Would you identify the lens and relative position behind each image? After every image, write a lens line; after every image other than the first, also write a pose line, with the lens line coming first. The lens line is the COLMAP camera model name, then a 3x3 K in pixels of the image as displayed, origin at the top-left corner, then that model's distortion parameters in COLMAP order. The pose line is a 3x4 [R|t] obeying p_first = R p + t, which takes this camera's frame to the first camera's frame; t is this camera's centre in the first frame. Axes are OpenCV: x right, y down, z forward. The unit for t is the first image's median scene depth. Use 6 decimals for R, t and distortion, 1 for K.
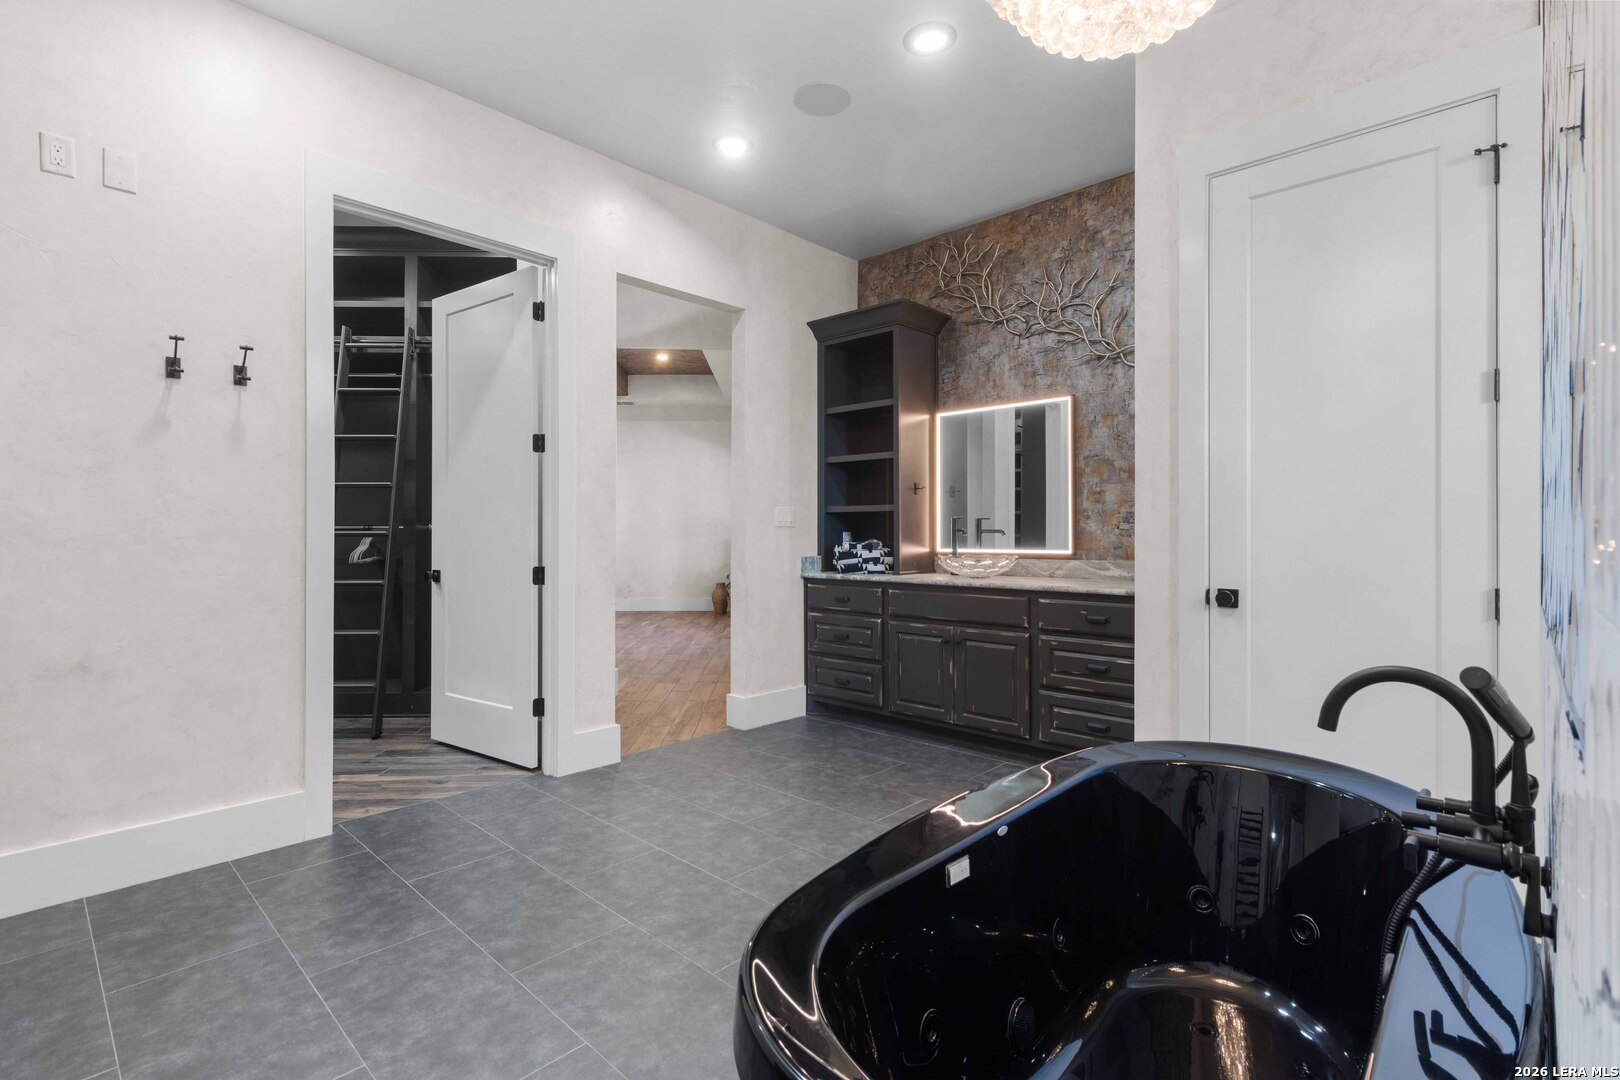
lens RADIAL K [[750.2, 0, 795.7], [0, 750.2, 531.9], [0, 0, 1]] dist [0.001707, 0.000084]
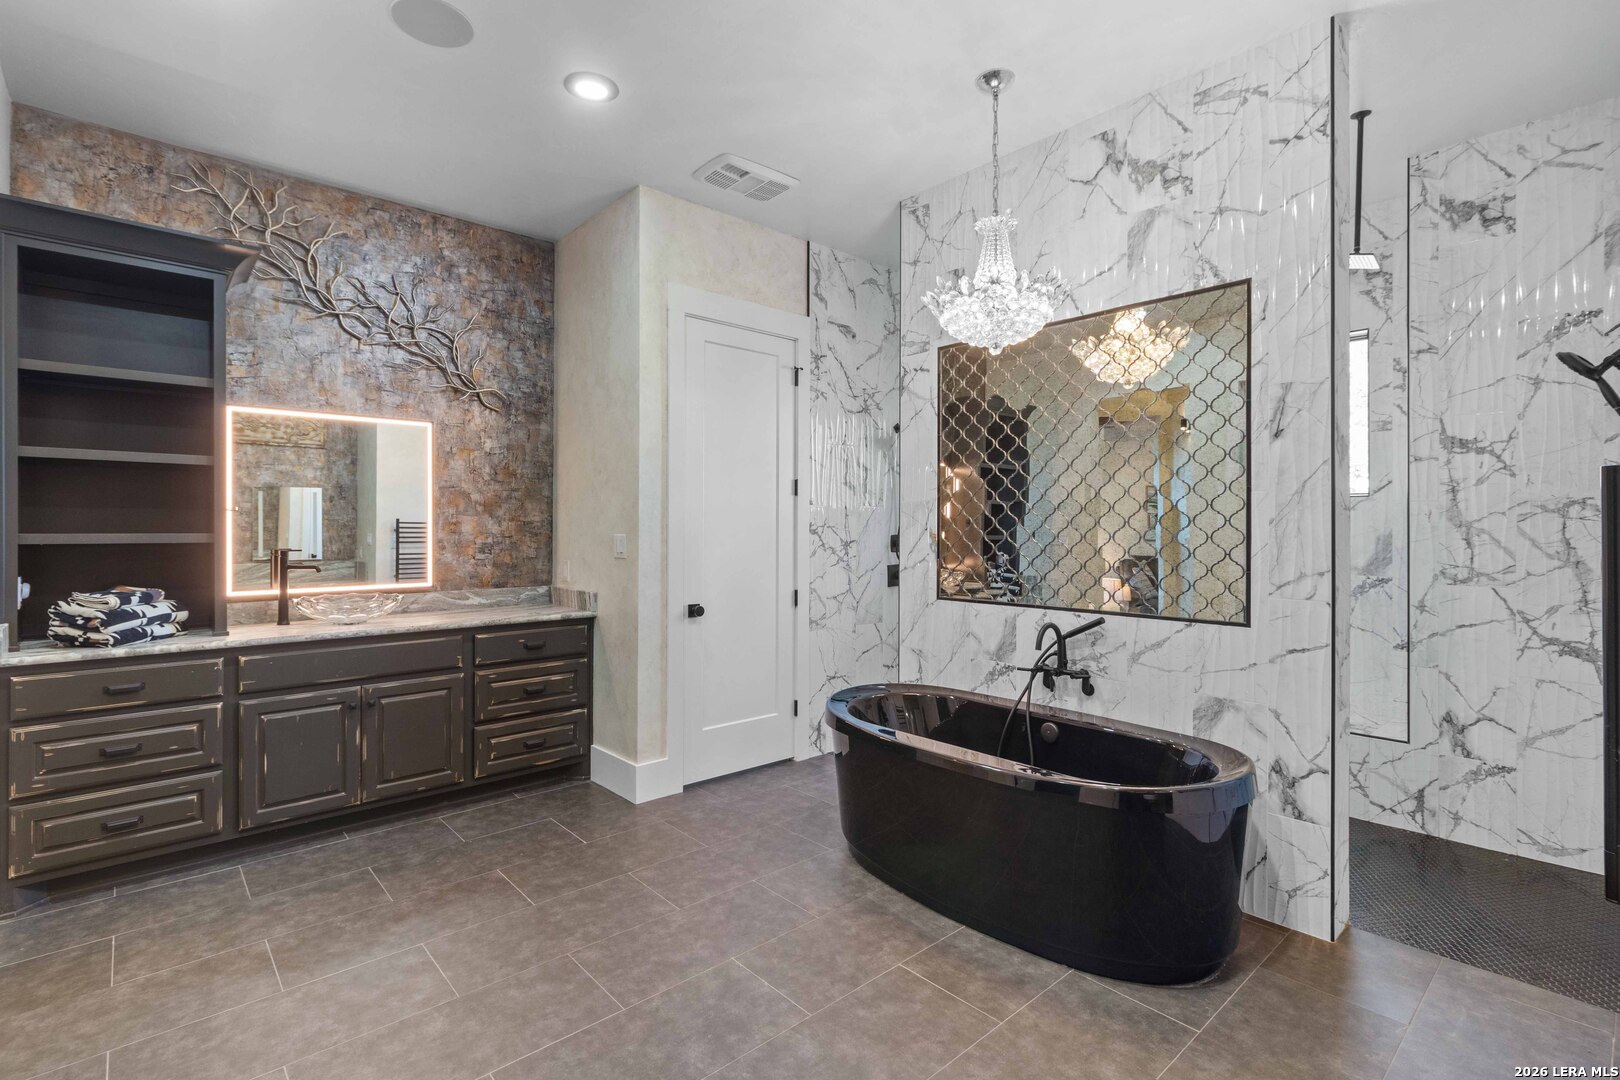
lens RADIAL K [[750.2, 0, 795.7], [0, 750.2, 531.9], [0, 0, 1]] dist [0.001707, 0.000084]
pose [[0.078539, -0.006236, 0.996892, -0.560699], [-0.002741, 0.999975, 0.006471, -0.048249], [-0.996907, -0.003241, 0.078520, 0.452765]]
